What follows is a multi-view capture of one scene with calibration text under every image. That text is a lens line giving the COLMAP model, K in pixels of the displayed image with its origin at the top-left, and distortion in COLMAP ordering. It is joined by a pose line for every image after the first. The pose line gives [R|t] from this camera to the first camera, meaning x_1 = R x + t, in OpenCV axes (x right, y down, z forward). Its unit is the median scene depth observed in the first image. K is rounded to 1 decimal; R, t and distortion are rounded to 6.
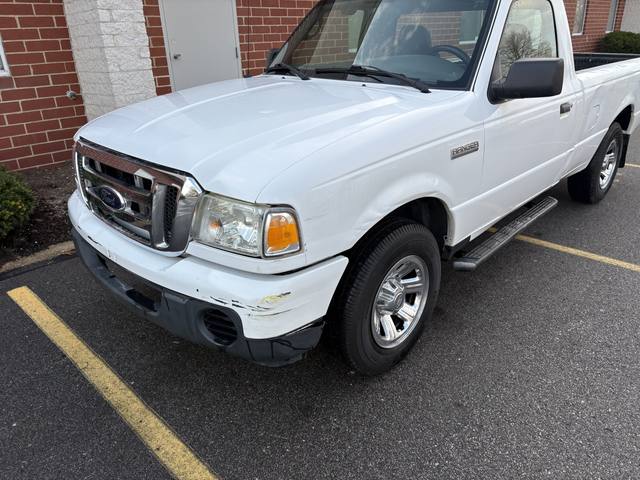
lens RADIAL K [[487.2, 0, 328.2], [0, 487.2, 234.7], [0, 0, 1]] dist [0.035478, -0.032269]
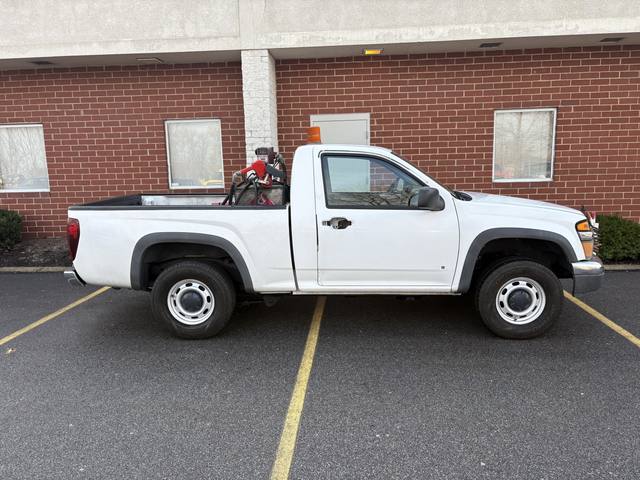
lens RADIAL K [[487.2, 0, 319.0], [0, 487.2, 244.2], [0, 0, 1]] dist [0.035478, -0.032269]
pose [[0.634979, 0.140102, -0.759719, 1.118310], [-0.289048, 0.955074, -0.065461, -0.093072], [0.716416, 0.261162, 0.646948, 0.074987]]
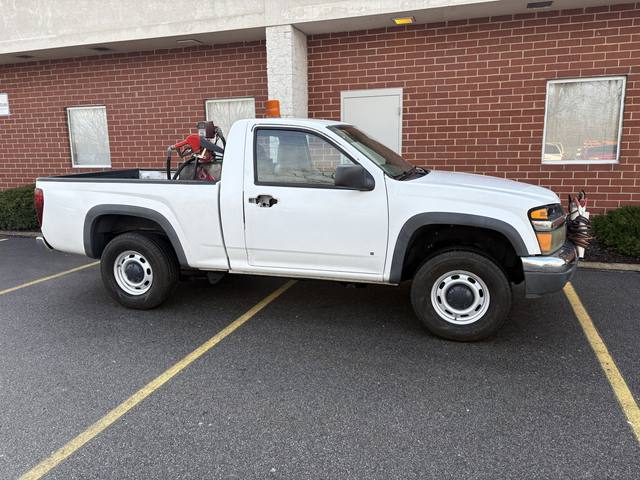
lens RADIAL K [[487.2, 0, 314.8], [0, 487.2, 238.8], [0, 0, 1]] dist [0.035478, -0.032269]
pose [[0.419790, 0.186154, -0.888326, 1.270788], [-0.339388, 0.939935, 0.036587, -0.203151], [0.841779, 0.286128, 0.457754, 0.386911]]
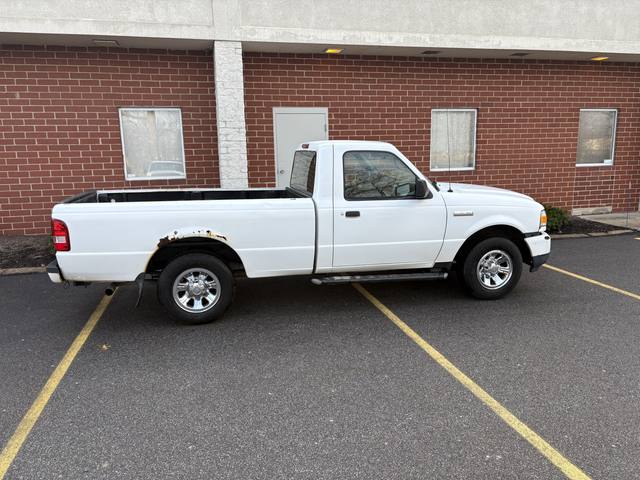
lens RADIAL K [[487.2, 0, 319.9], [0, 487.2, 244.2], [0, 0, 1]] dist [0.035478, -0.032269]
pose [[0.843049, 0.113496, -0.525726, 0.843909], [-0.210164, 0.969282, -0.127764, 0.060730], [0.495076, 0.218200, 0.841005, -0.297546]]
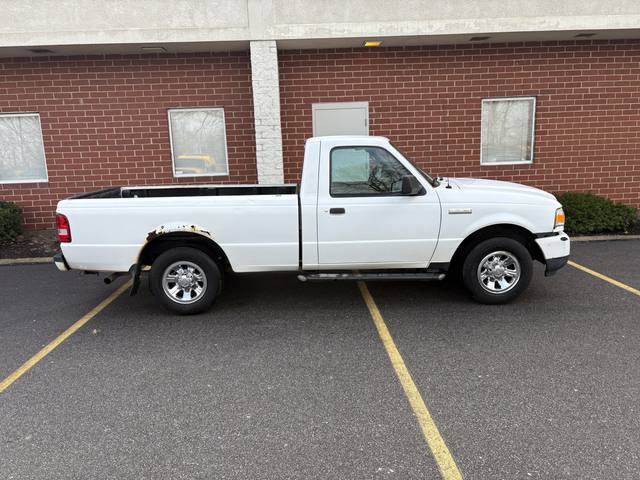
lens RADIAL K [[487.2, 0, 315.6], [0, 487.2, 241.8], [0, 0, 1]] dist [0.035478, -0.032269]
pose [[0.718139, 0.132912, -0.683090, 1.024818], [-0.250754, 0.965075, -0.075841, 0.001936], [0.649153, 0.225752, 0.726386, -0.158632]]
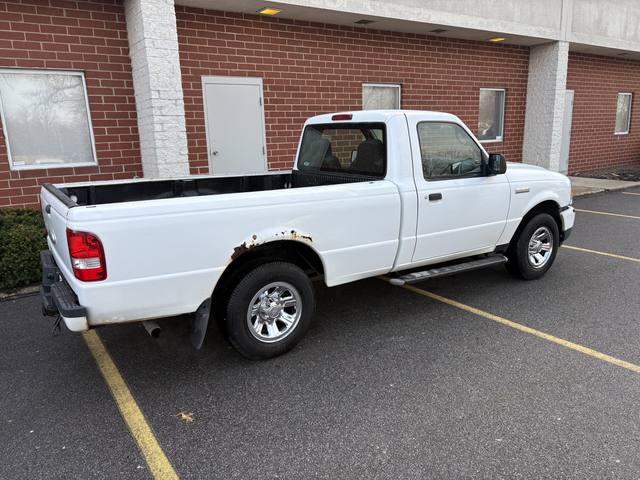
lens RADIAL K [[487.2, 0, 318.4], [0, 487.2, 245.3], [0, 0, 1]] dist [0.035478, -0.032269]
pose [[0.979149, 0.048023, -0.197387, 0.316842], [-0.077503, 0.986472, -0.144455, 0.079167], [0.187780, 0.156741, 0.969624, -0.278626]]
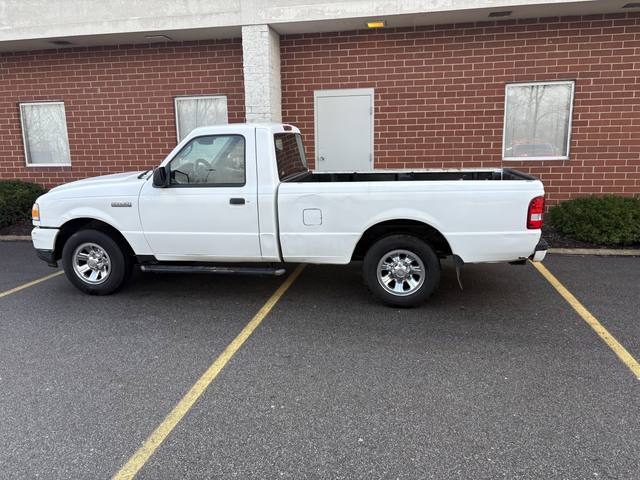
lens RADIAL K [[487.2, 0, 314.8], [0, 487.2, 237.6], [0, 0, 1]] dist [0.035478, -0.032269]
pose [[0.539863, 0.176275, -0.823089, 1.235590], [-0.316592, 0.948551, -0.004508, -0.143093], [0.779947, 0.263017, 0.567895, 0.229779]]
